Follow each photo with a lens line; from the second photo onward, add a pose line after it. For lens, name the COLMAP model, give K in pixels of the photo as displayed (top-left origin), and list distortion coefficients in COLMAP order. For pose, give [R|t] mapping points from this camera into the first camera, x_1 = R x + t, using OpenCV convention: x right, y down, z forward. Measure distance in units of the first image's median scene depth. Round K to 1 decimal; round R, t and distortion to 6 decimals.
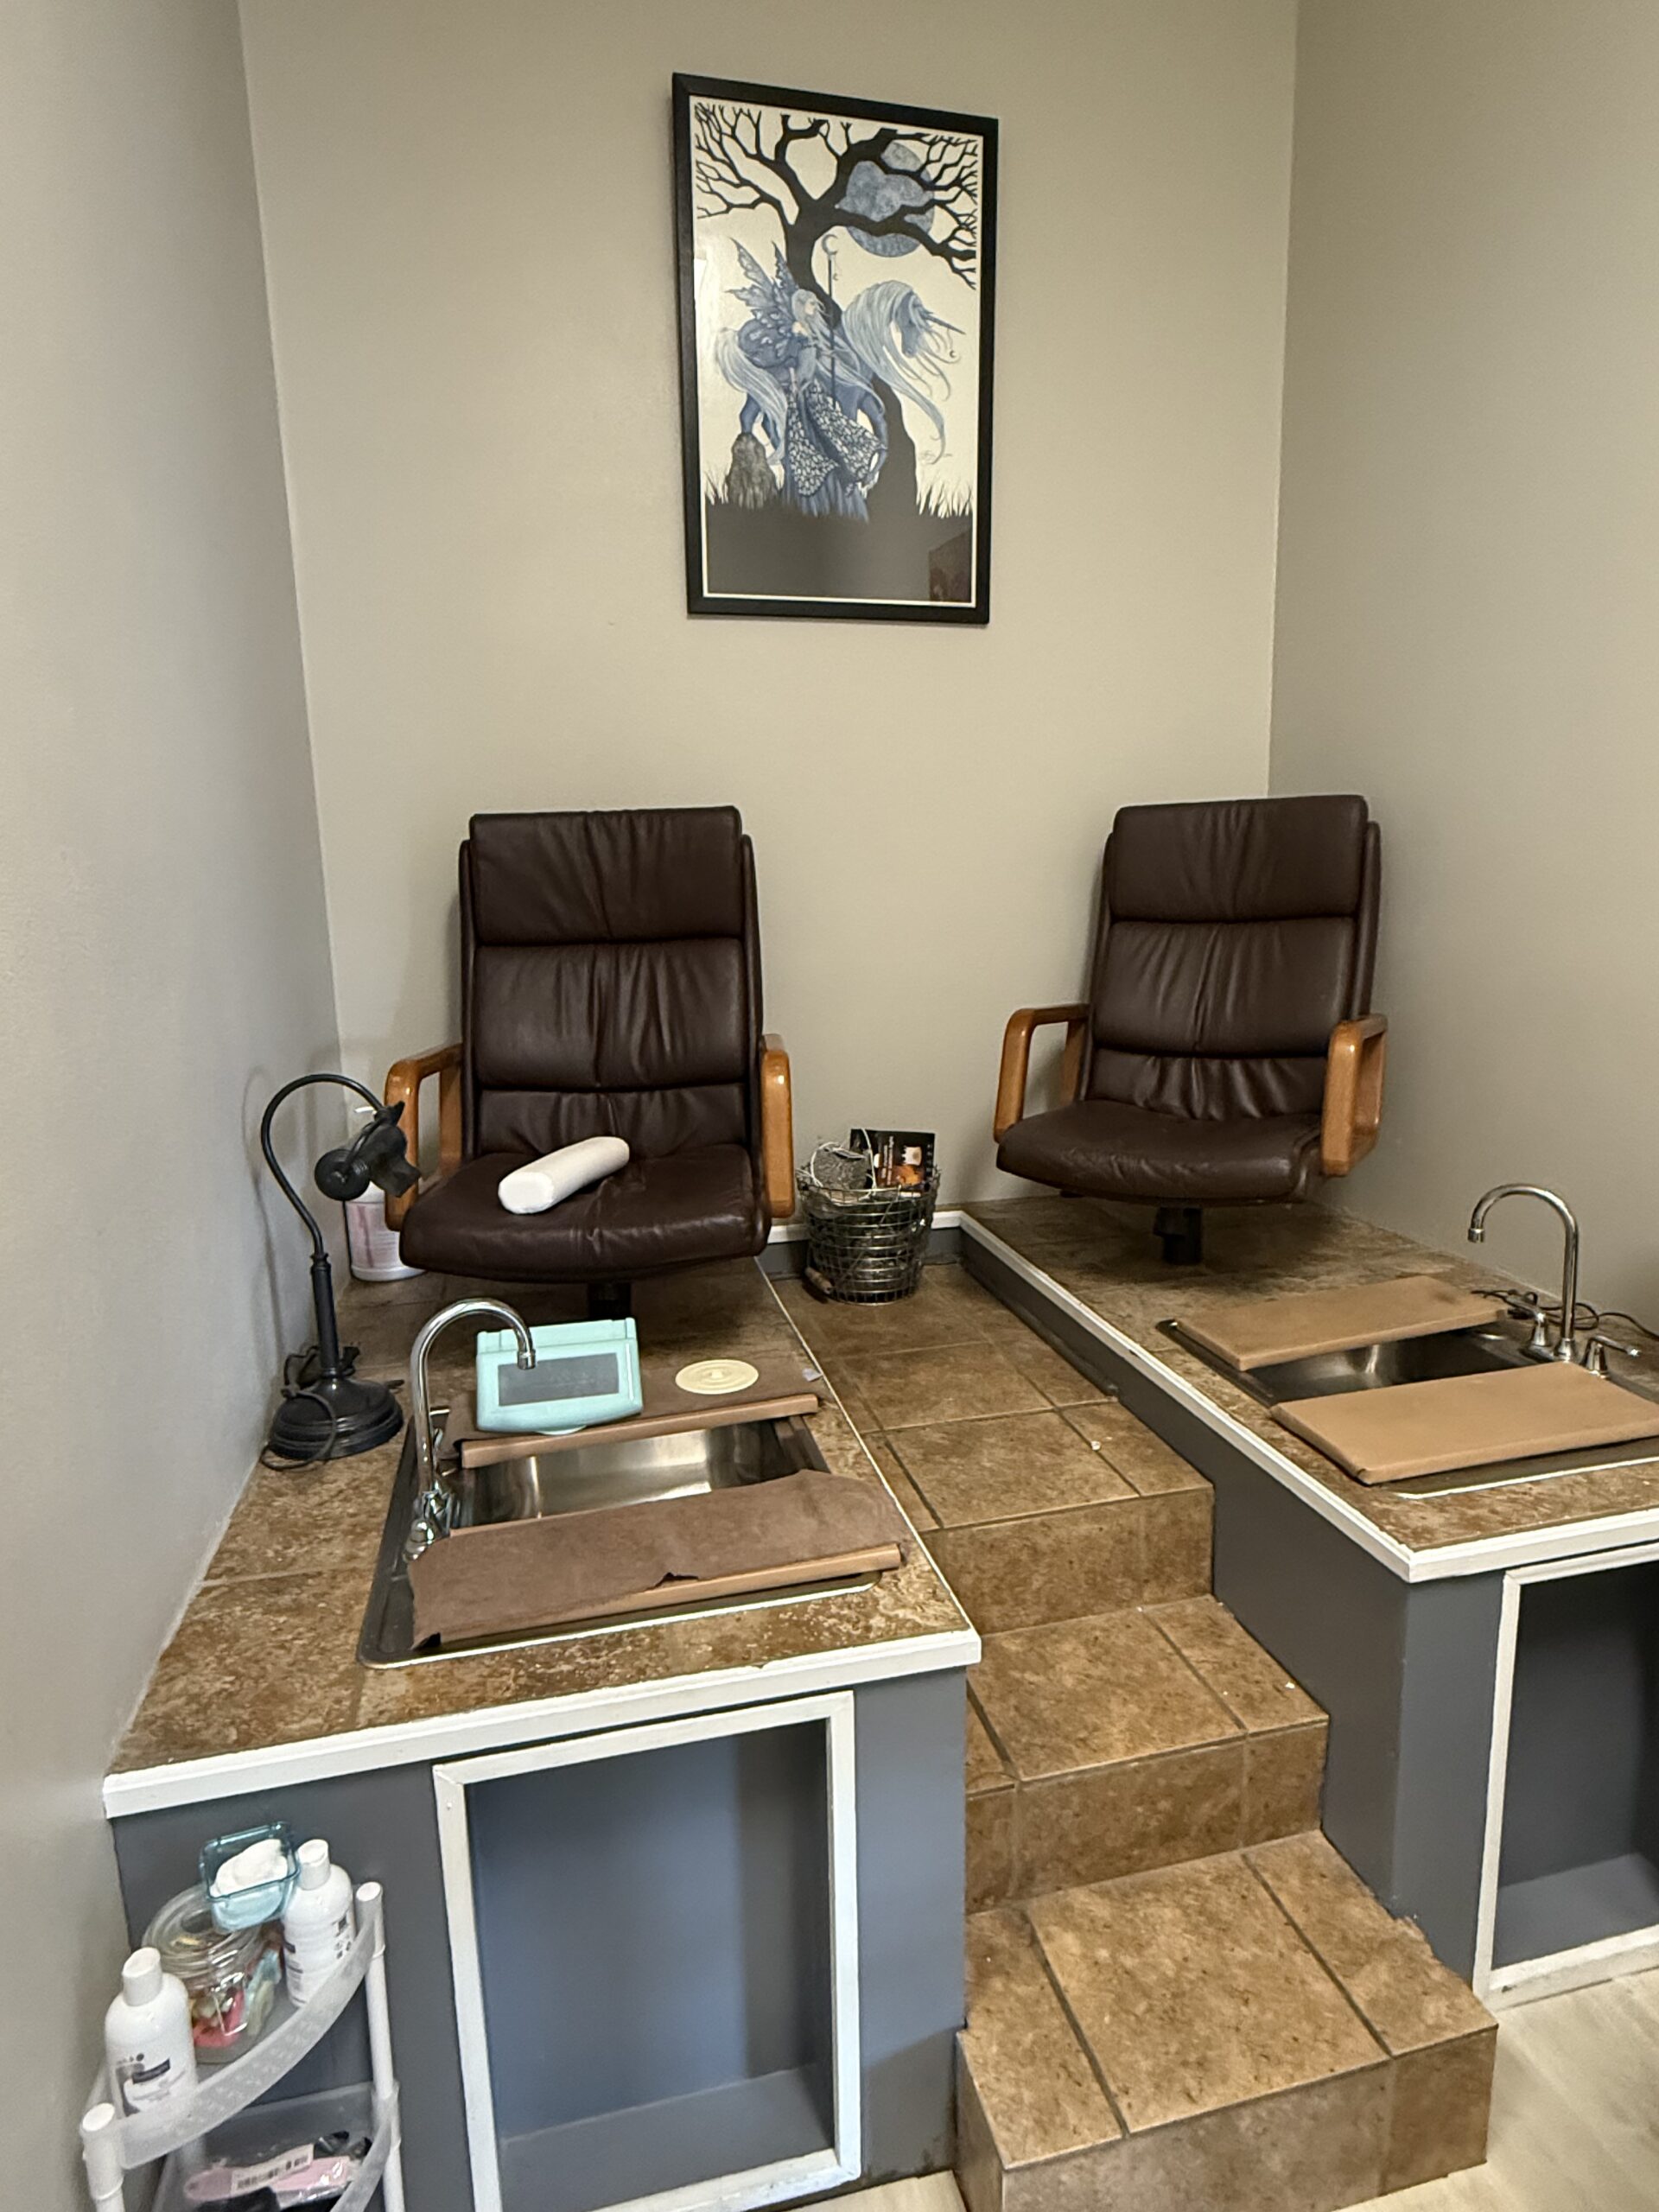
lens RADIAL K [[1211.1, 0, 830.8], [0, 1211.1, 1092.0], [0, 0, 1]] dist [-0.007592, 0.000585]
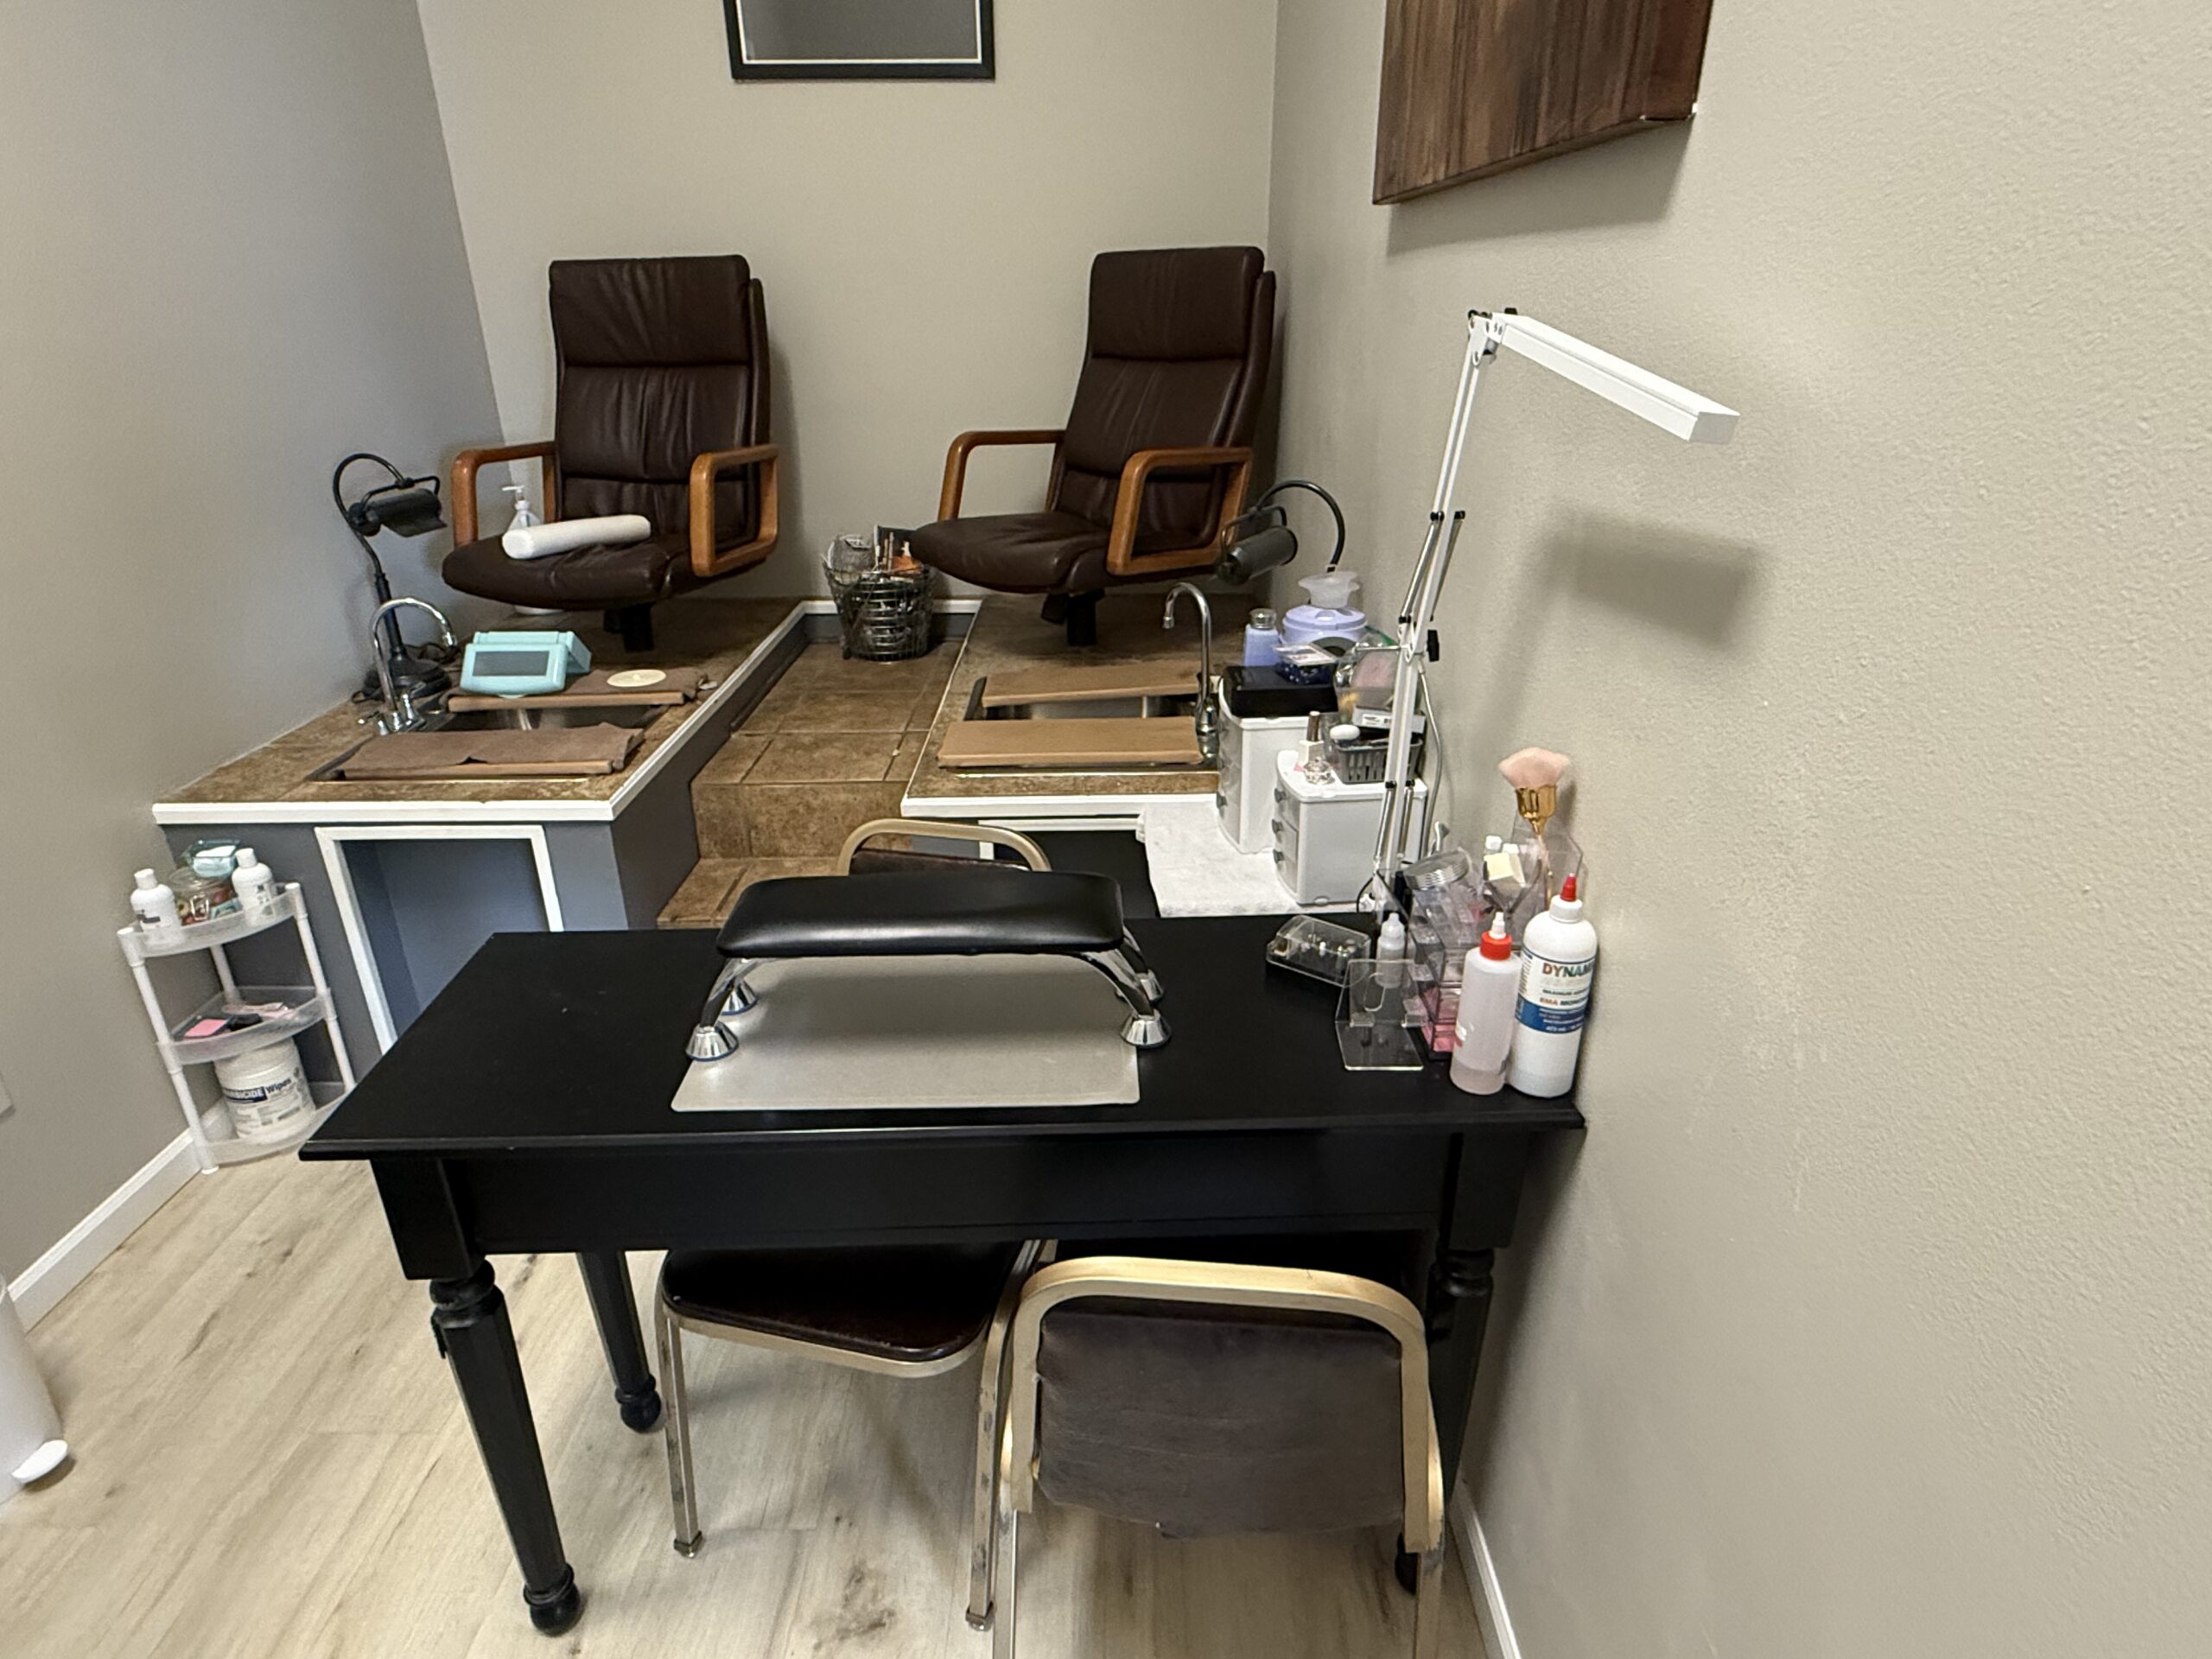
lens RADIAL K [[1211.1, 0, 1108.3], [0, 1211.1, 834.5], [0, 0, 1]] dist [-0.007592, 0.000585]
pose [[0.971700, 0.108863, -0.209636, 0.795543], [-0.053857, 0.966200, 0.252106, 0.014266], [0.229996, -0.233681, 0.944720, -0.316907]]
